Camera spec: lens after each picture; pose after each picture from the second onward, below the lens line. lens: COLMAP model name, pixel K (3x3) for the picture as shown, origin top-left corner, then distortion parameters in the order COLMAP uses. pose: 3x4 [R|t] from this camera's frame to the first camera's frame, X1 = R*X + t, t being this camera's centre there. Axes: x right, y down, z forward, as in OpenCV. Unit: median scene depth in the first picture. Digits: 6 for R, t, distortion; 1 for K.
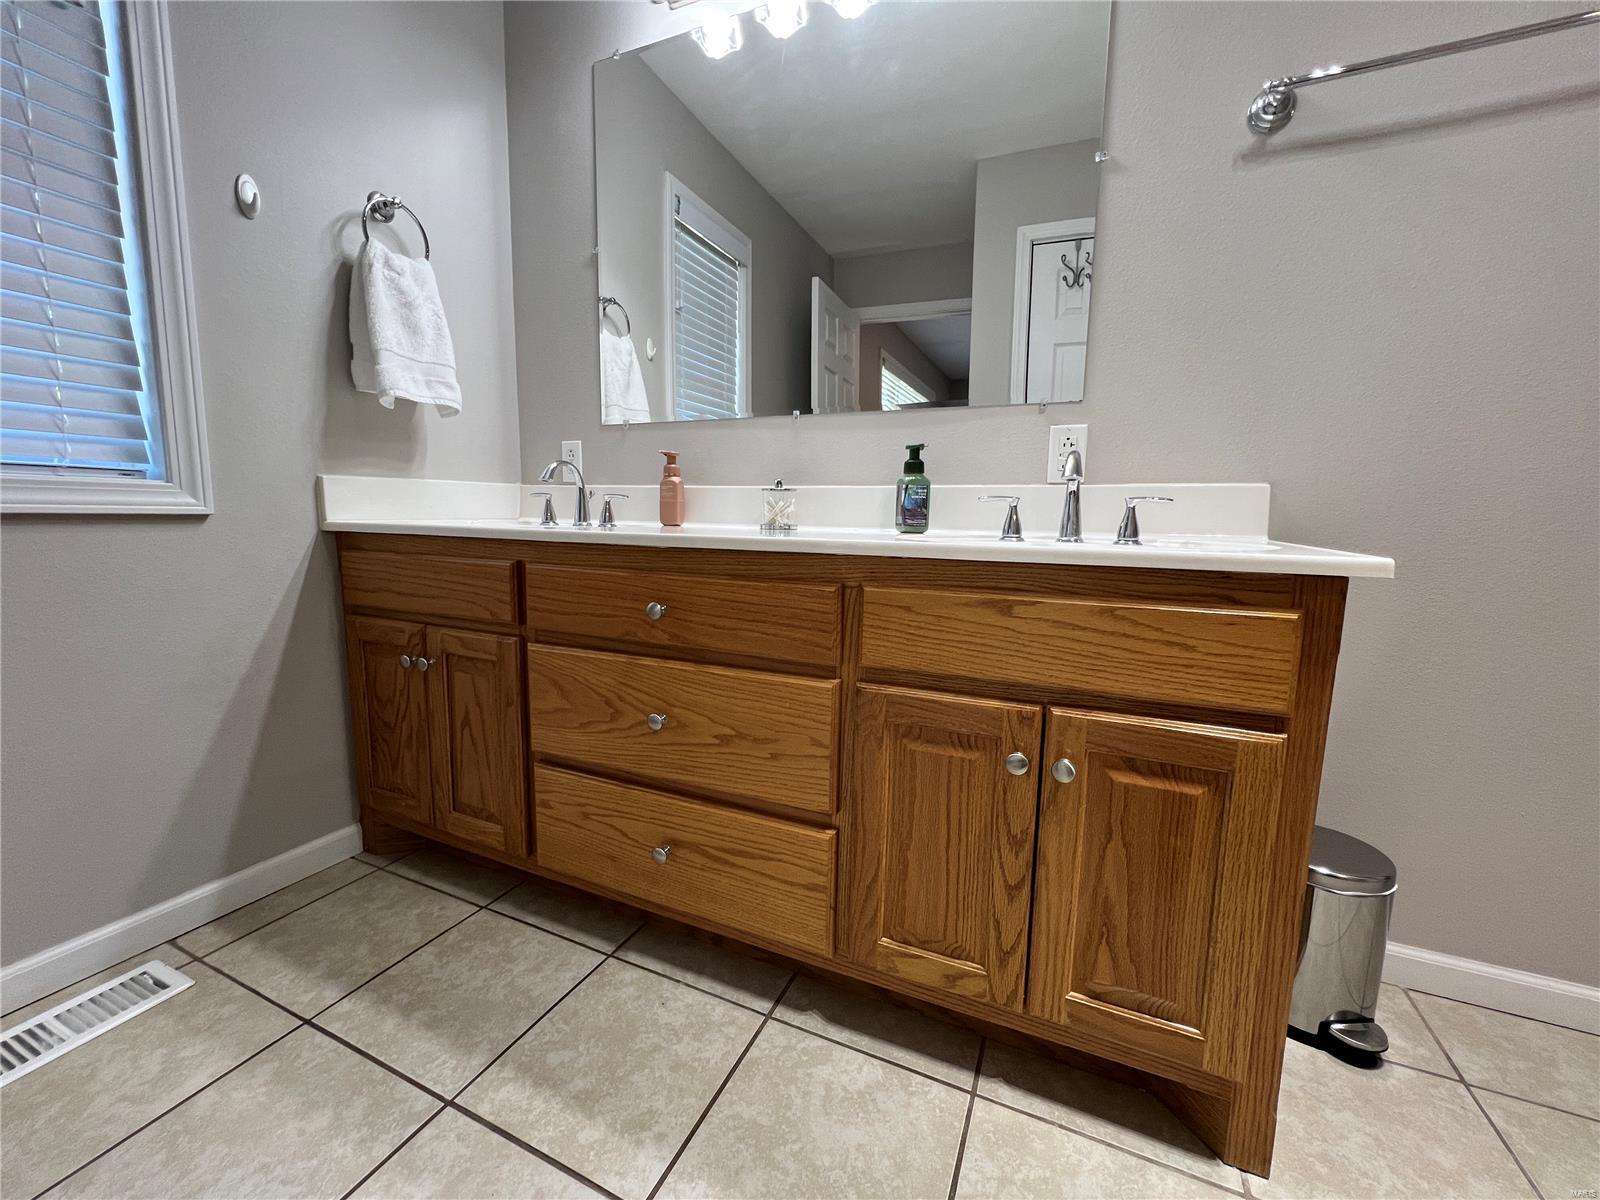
lens RADIAL K [[638.0, 0, 801.4], [0, 638.0, 594.9], [0, 0, 1]] dist [-0.004475, 0.000378]
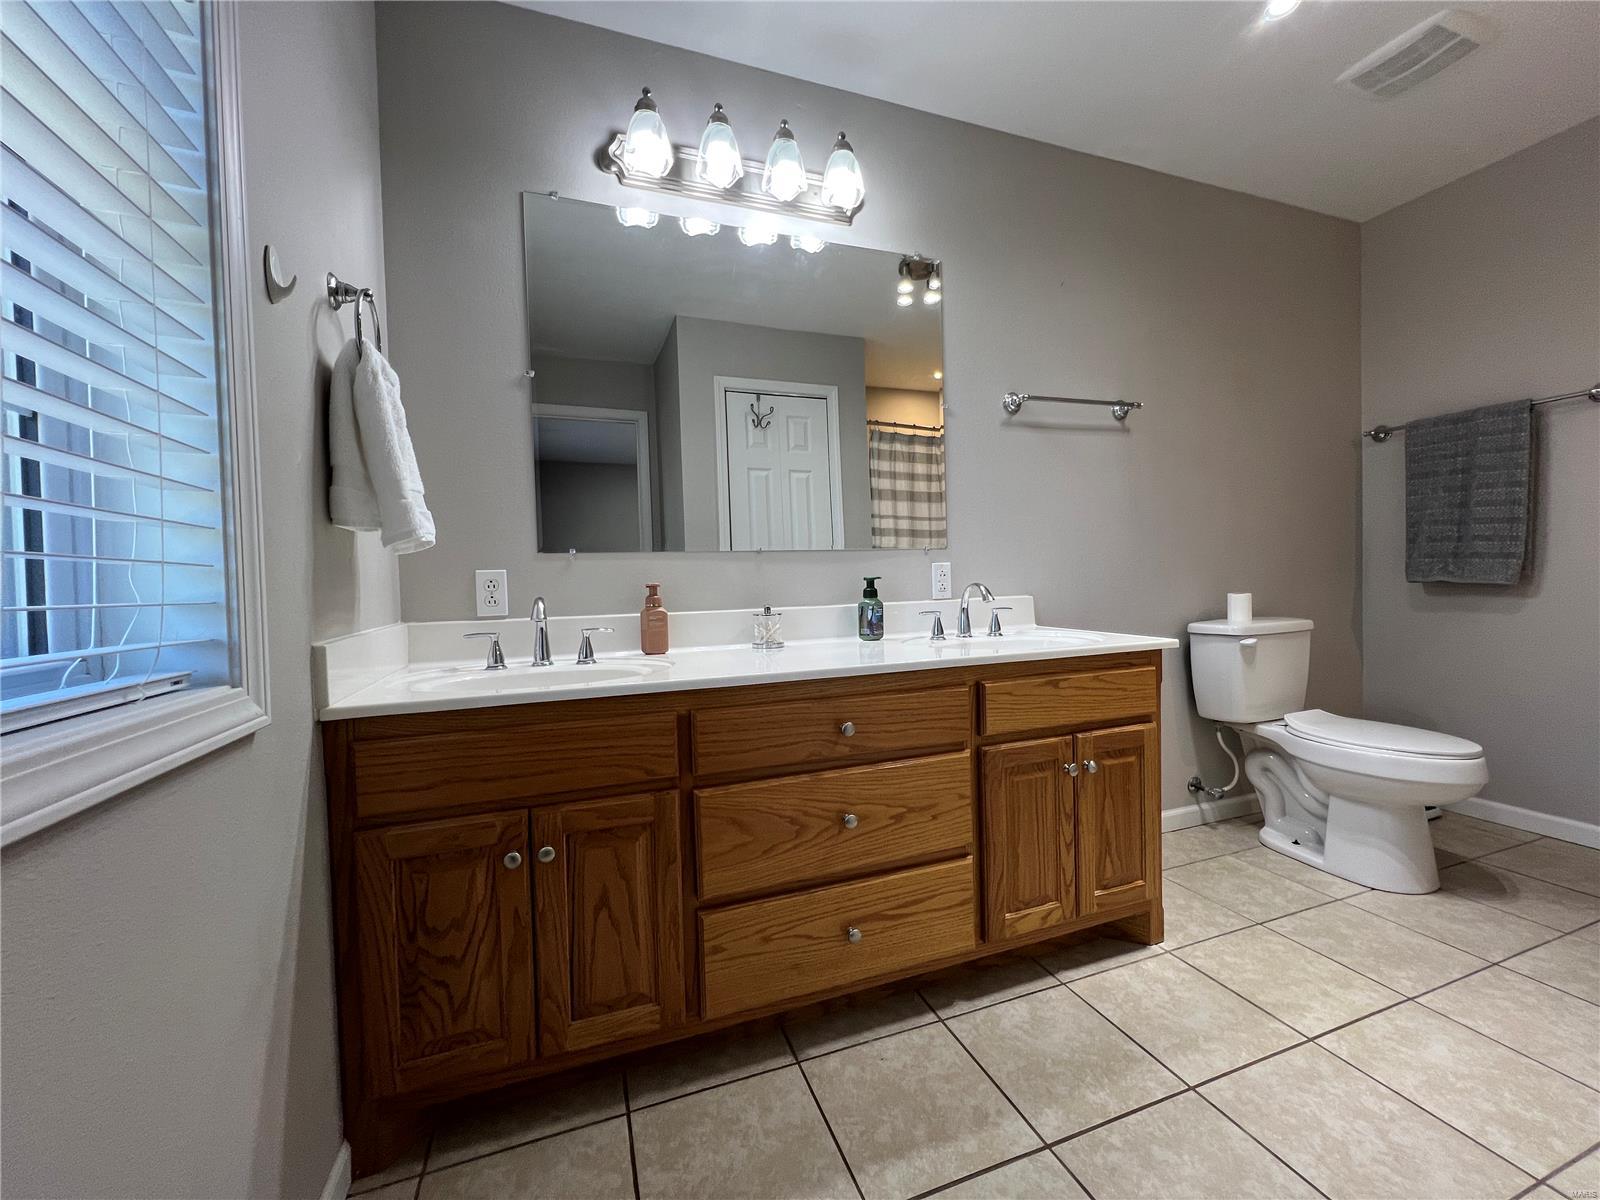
lens RADIAL K [[638.0, 0, 800.9], [0, 638.0, 590.9], [0, 0, 1]] dist [-0.004475, 0.000378]
pose [[0.717319, -0.051648, 0.694828, -1.060097], [0.128207, 0.990005, -0.058768, -0.168063], [-0.684847, 0.131237, 0.716771, 0.128503]]
